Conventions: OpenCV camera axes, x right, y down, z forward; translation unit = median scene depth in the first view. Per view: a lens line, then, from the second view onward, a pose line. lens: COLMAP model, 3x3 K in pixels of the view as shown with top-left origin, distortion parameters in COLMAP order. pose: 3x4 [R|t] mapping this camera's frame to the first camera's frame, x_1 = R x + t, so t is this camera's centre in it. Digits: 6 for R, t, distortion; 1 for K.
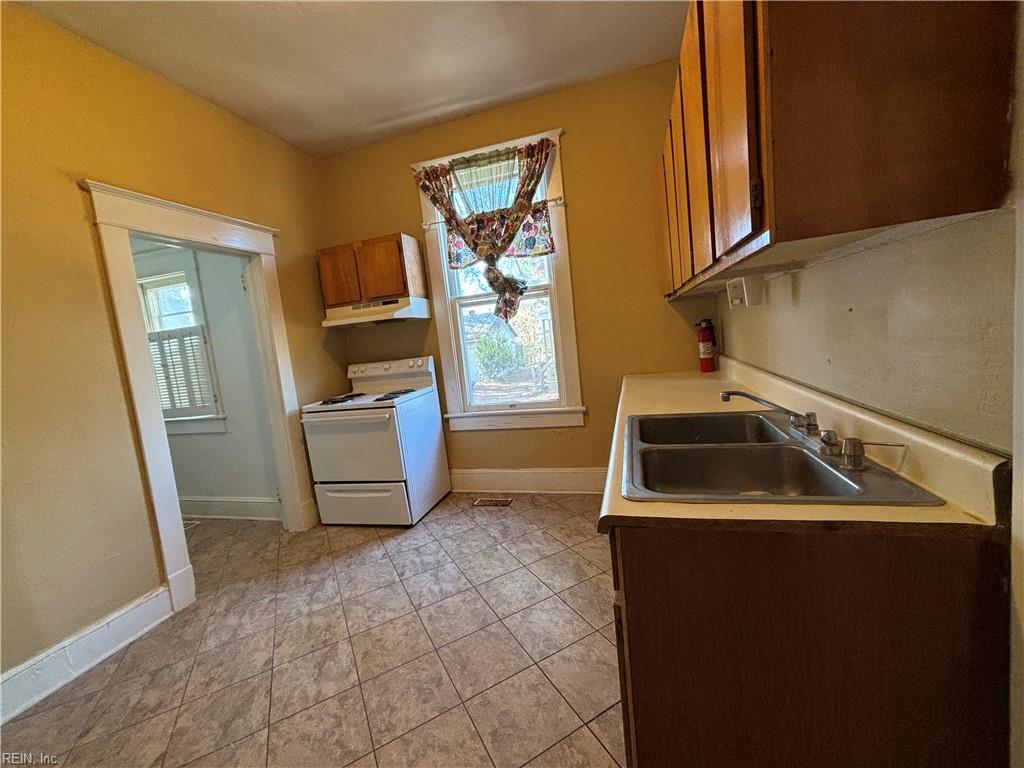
lens RADIAL K [[413.4, 0, 511.2], [0, 413.4, 382.3], [0, 0, 1]] dist [0.000613, -0.000495]
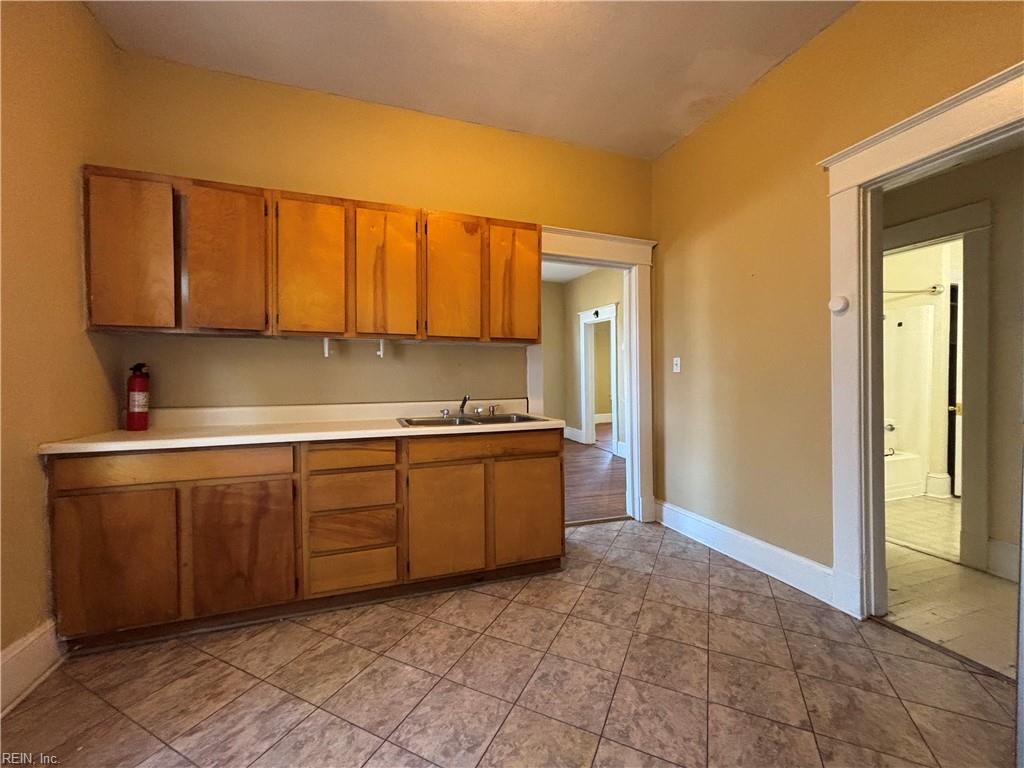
lens RADIAL K [[413.4, 0, 511.2], [0, 413.4, 382.3], [0, 0, 1]] dist [0.000613, -0.000495]
pose [[-0.581010, 0.105193, 0.807070, -0.521452], [0.162080, 0.986706, -0.011926, 0.007269], [-0.797595, 0.123880, -0.590336, 0.802629]]
